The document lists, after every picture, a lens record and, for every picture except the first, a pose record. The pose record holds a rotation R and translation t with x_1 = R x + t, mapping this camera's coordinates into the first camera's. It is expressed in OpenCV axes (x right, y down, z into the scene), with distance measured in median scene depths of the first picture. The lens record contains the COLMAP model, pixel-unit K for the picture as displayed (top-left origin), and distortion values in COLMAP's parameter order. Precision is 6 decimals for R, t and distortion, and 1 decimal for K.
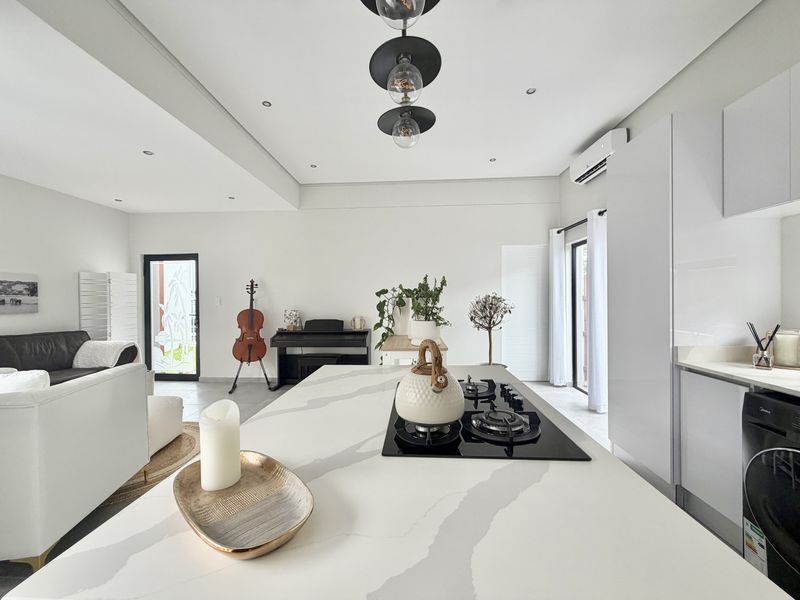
lens RADIAL K [[320.5, 0, 396.8], [0, 320.5, 300.5], [0, 0, 1]] dist [0.002720, -0.000681]
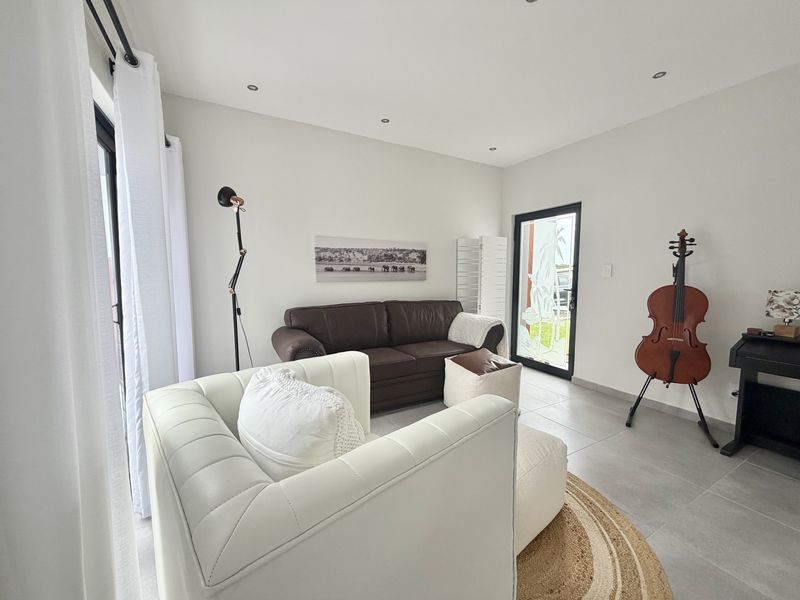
lens RADIAL K [[320.5, 0, 397.0], [0, 320.5, 299.5], [0, 0, 1]] dist [0.002720, -0.000681]
pose [[0.534419, 0.080121, -0.841414, -0.254707], [-0.011391, 0.996089, 0.087614, 0.008698], [0.845143, -0.037238, 0.533242, 0.314710]]
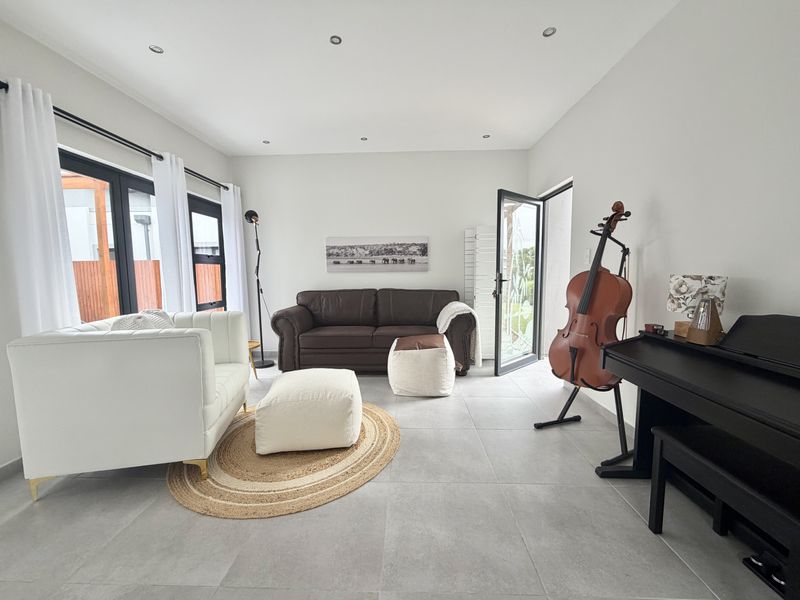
lens RADIAL K [[320.5, 0, 396.3], [0, 320.5, 299.5], [0, 0, 1]] dist [0.002720, -0.000681]
pose [[0.026412, 0.098432, -0.994793, -0.010441], [0.003838, 0.995123, 0.098566, 0.021672], [0.999644, -0.006421, 0.025905, 0.719459]]
